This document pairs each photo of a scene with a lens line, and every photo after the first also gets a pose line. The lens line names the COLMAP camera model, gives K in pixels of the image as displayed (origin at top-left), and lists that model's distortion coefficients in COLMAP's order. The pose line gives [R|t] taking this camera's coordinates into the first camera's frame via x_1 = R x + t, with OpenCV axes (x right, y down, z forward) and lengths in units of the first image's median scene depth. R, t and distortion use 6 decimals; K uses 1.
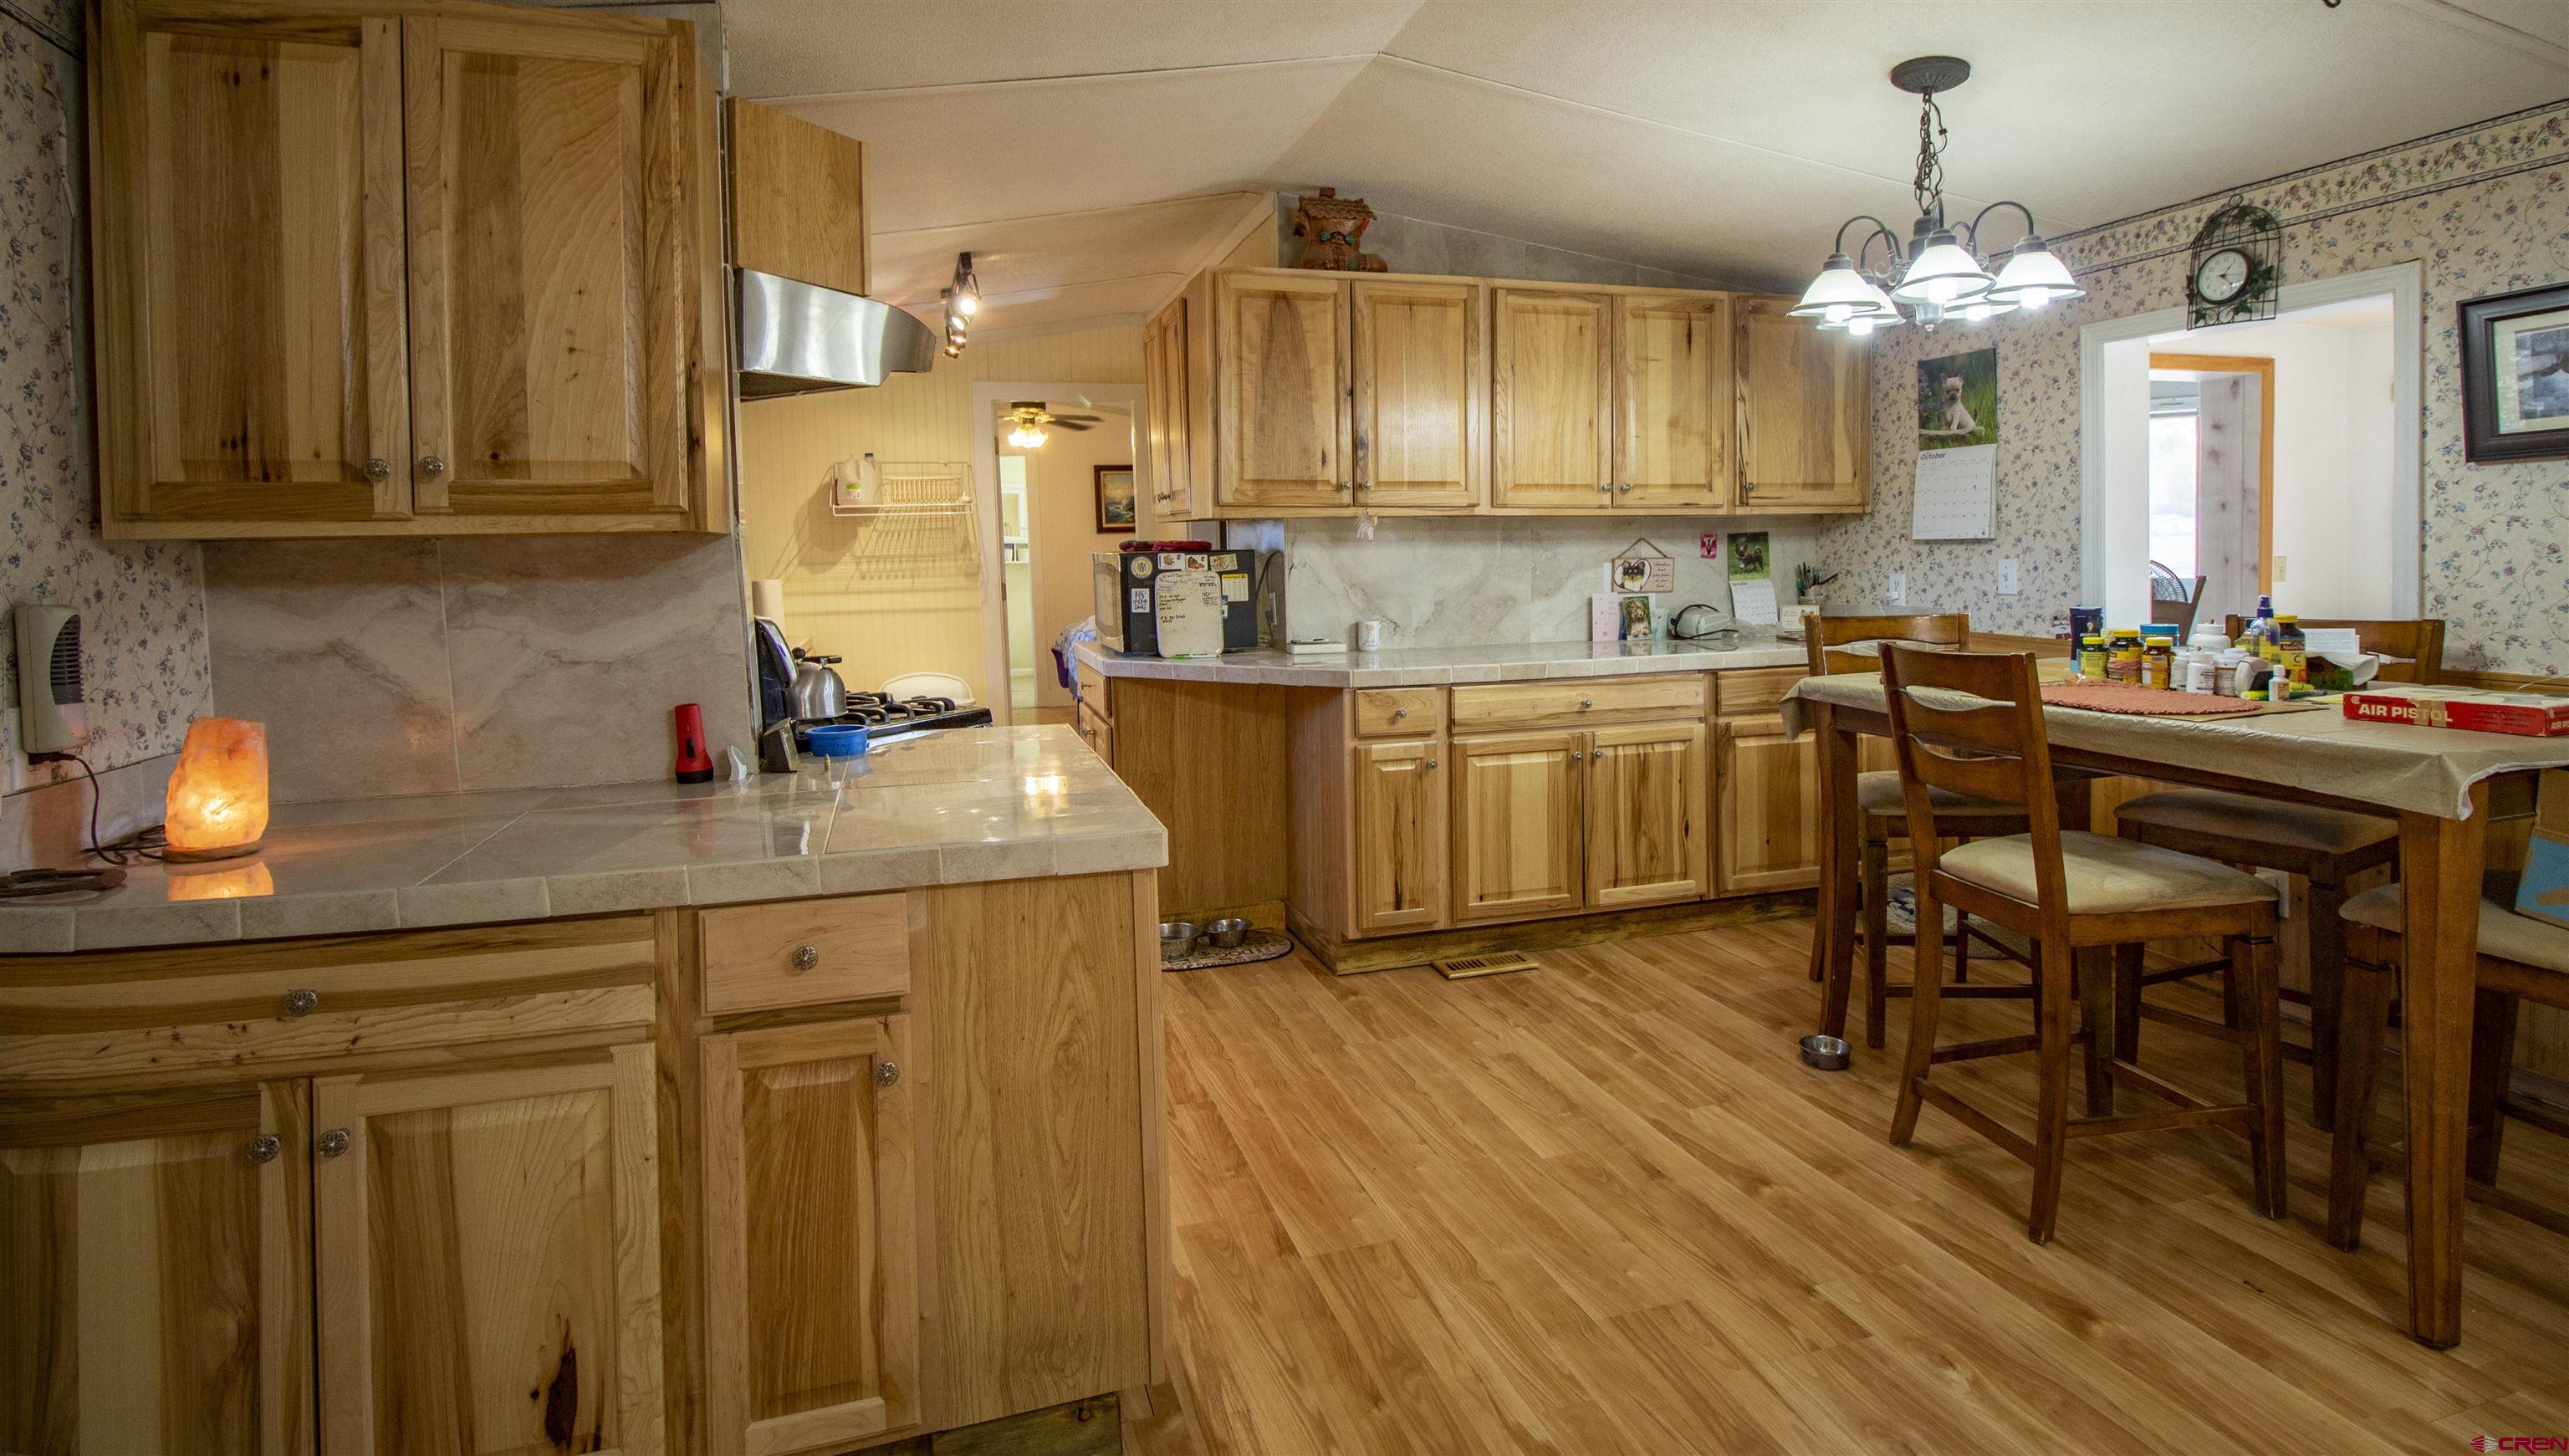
lens RADIAL K [[1254.2, 0, 1248.7], [0, 1254.2, 599.5], [0, 0, 1]] dist [-0.003487, -0.000556]
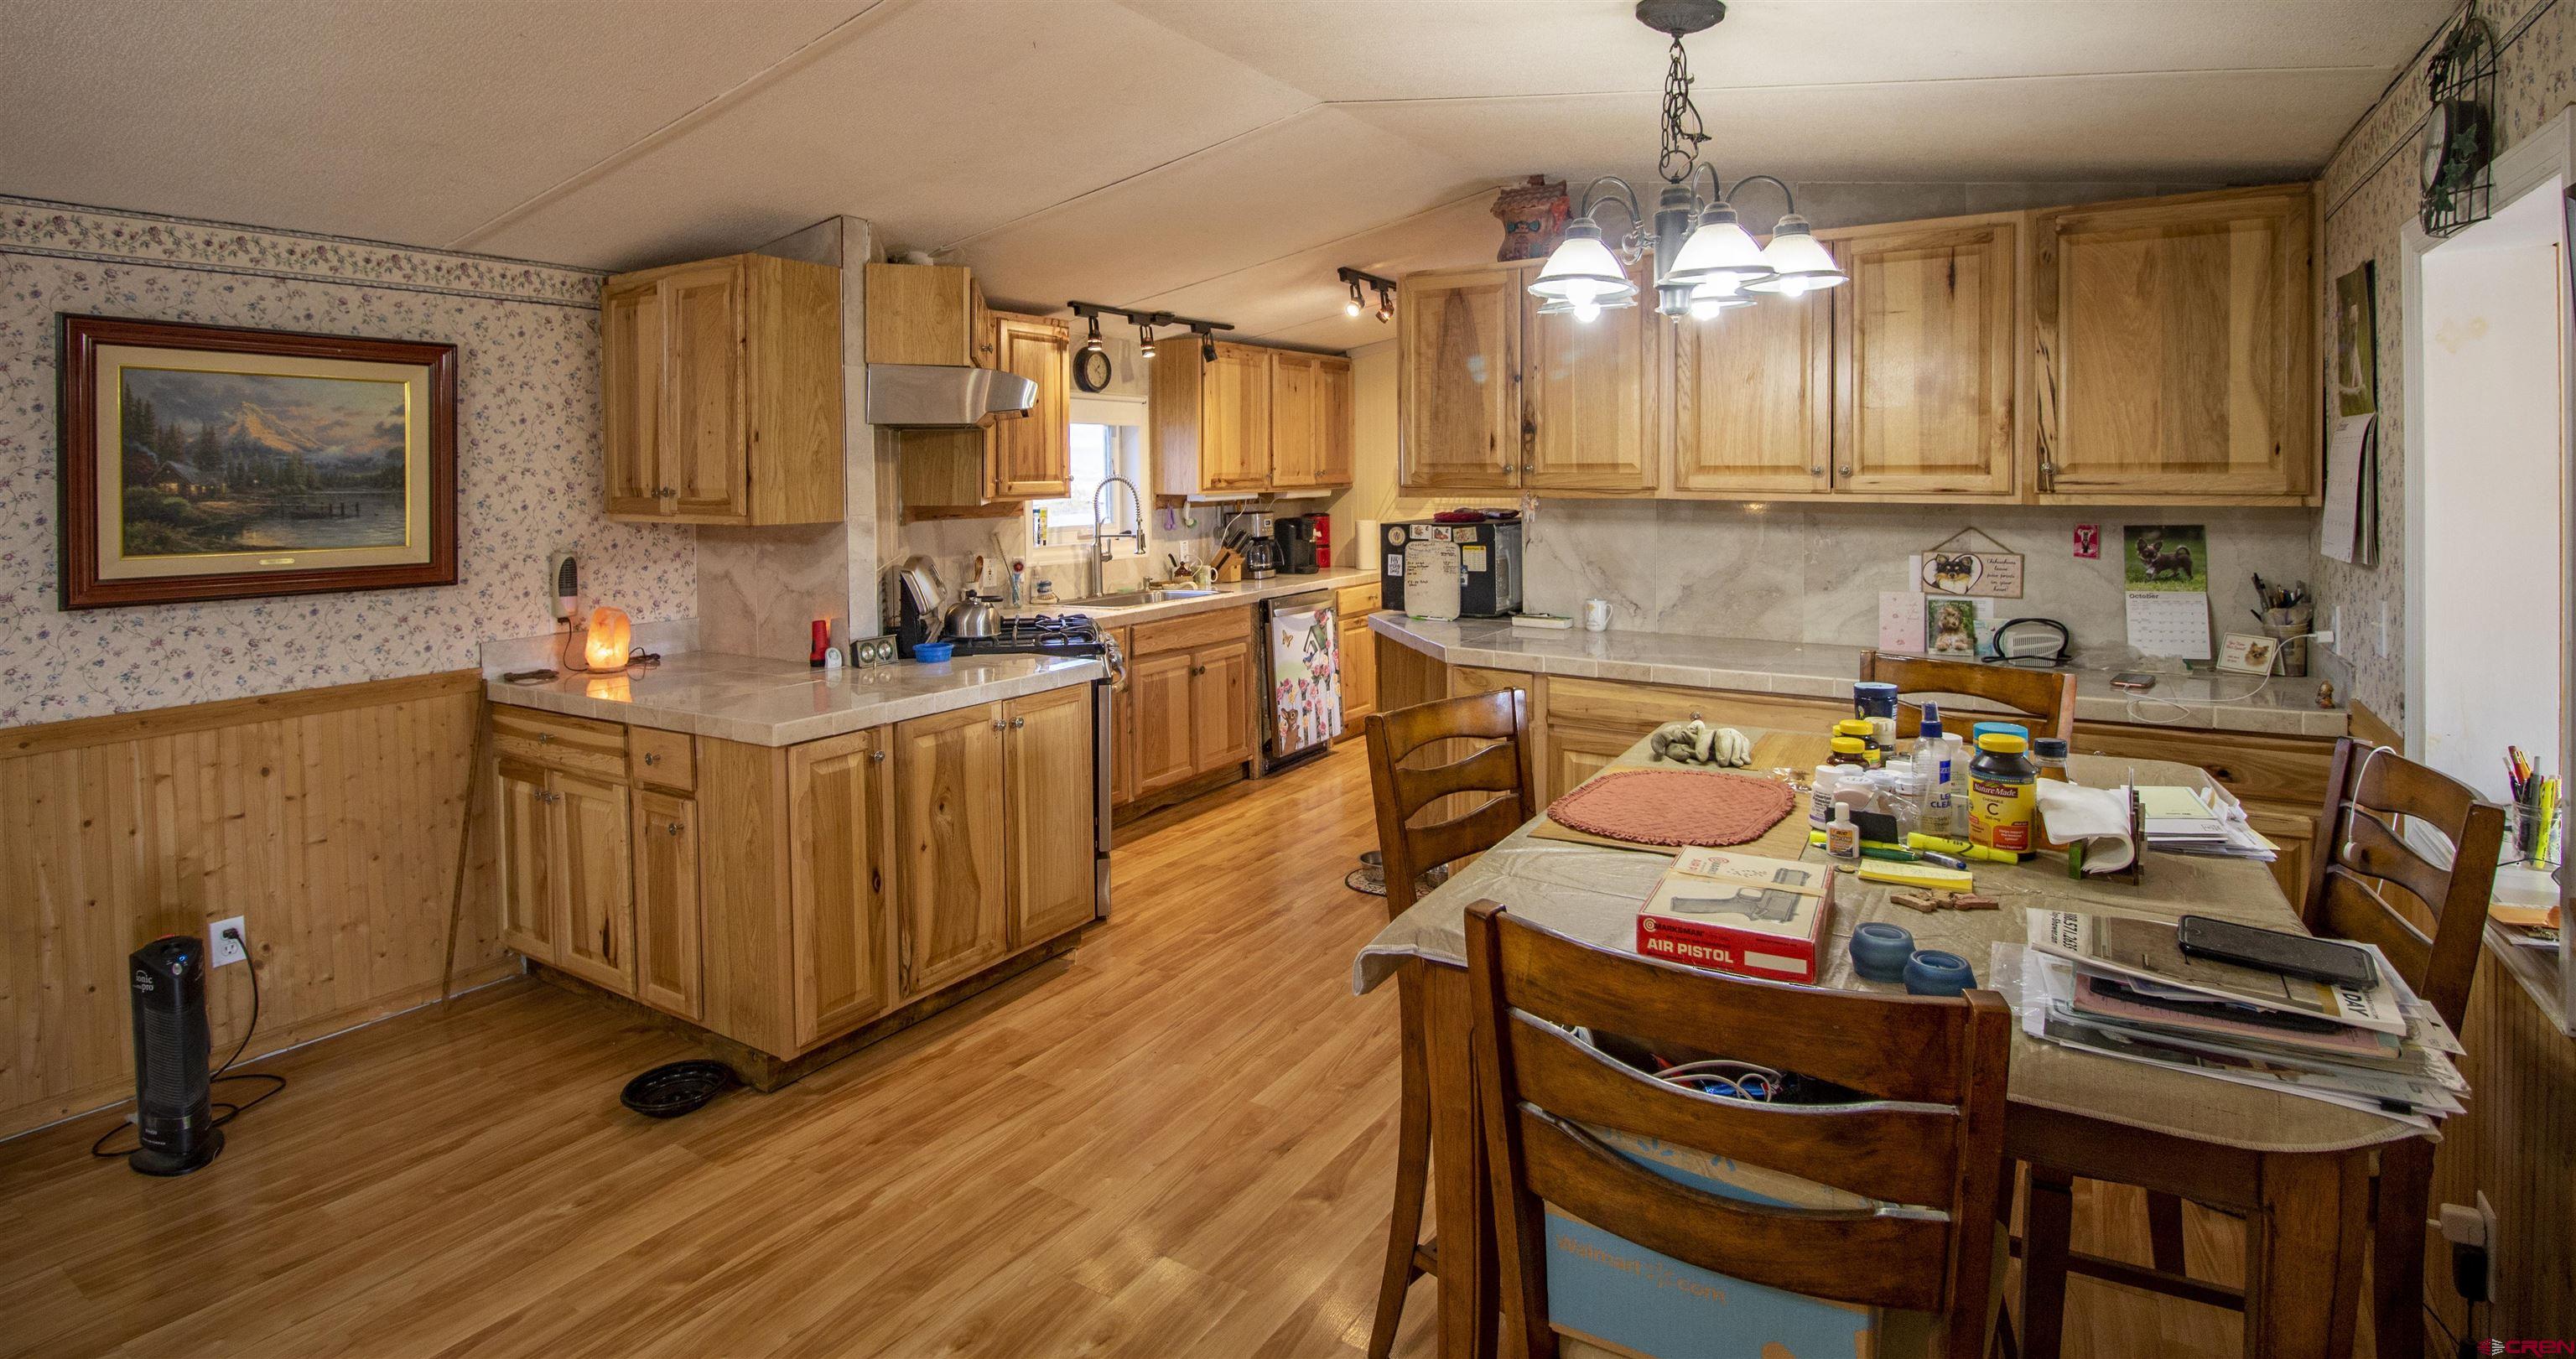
lens RADIAL K [[1218.6, 0, 1289.8], [0, 1218.6, 517.4], [0, 0, 1]] dist [0.003712, -0.013766]
pose [[0.667478, 0.041142, -0.743492, 0.647921], [-0.035626, 0.999093, 0.023303, -0.062547], [0.743777, 0.010934, 0.668338, 0.180467]]
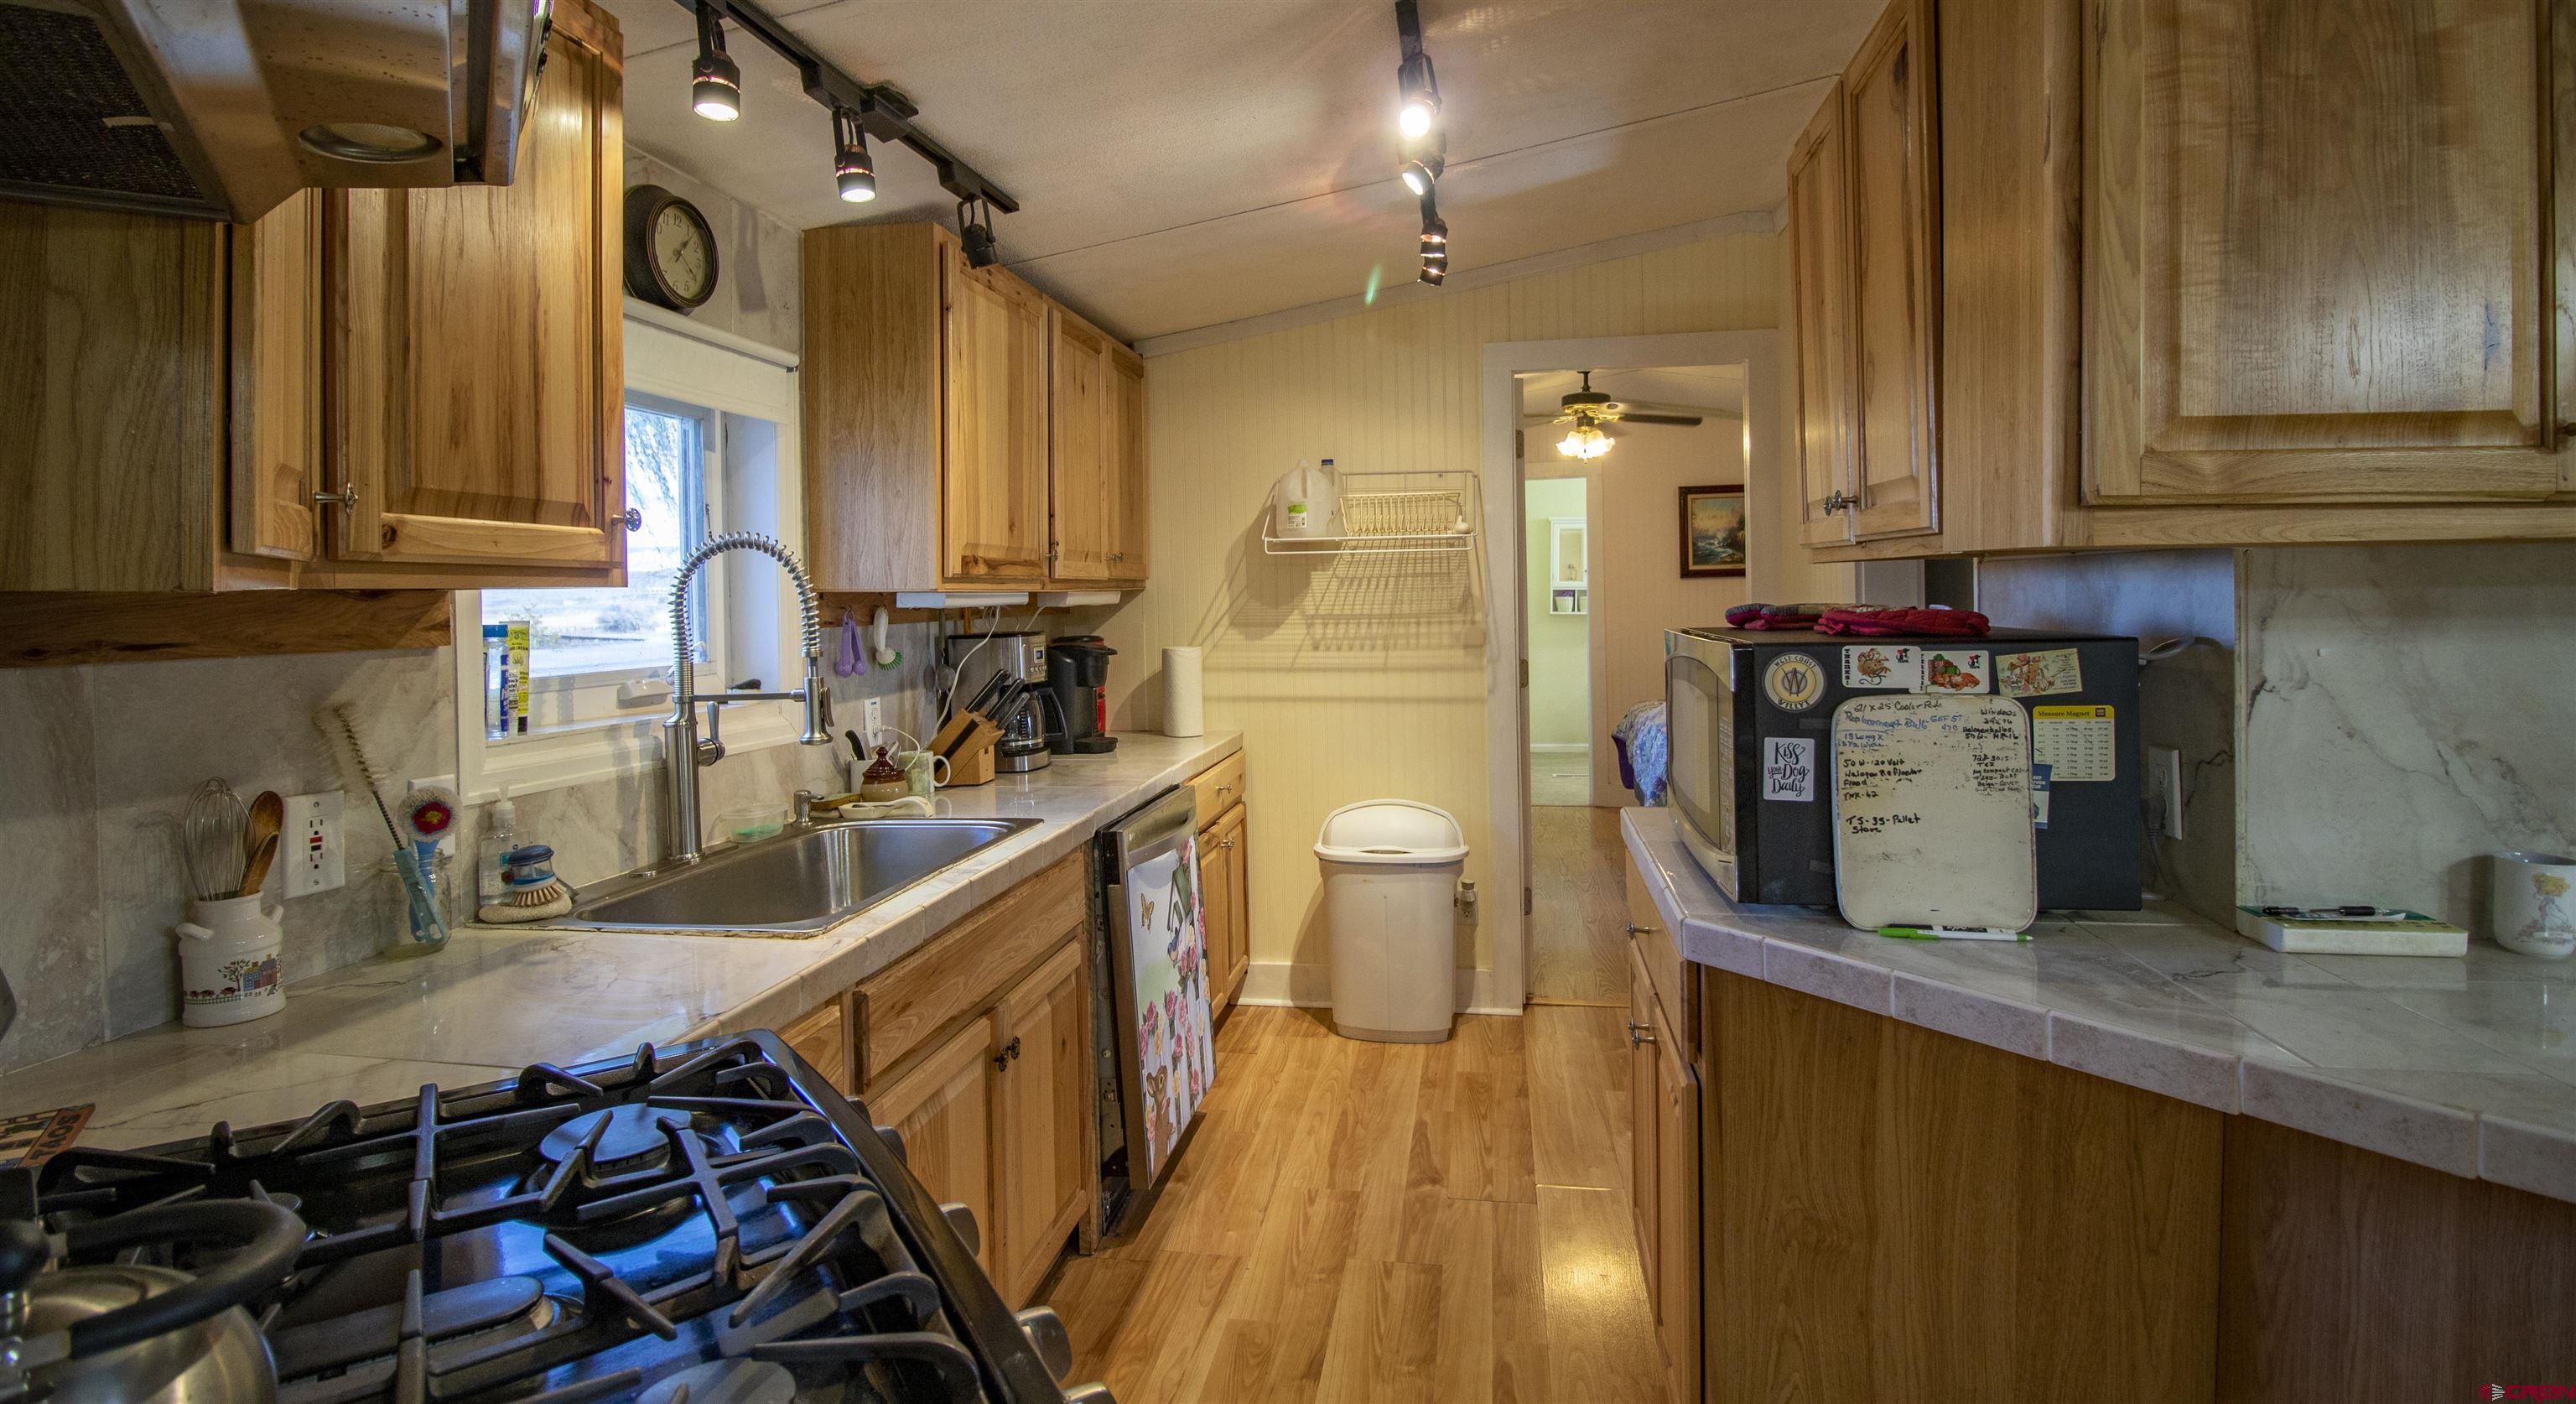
lens RADIAL K [[1208.4, 0, 1279.0], [0, 1208.4, 620.8], [0, 0, 1]] dist [-0.000490, -0.000046]
pose [[0.901652, 0.015956, -0.432167, -0.065718], [-0.022369, 0.999702, -0.009761, -0.035421], [0.431883, 0.018469, 0.901741, 0.583145]]
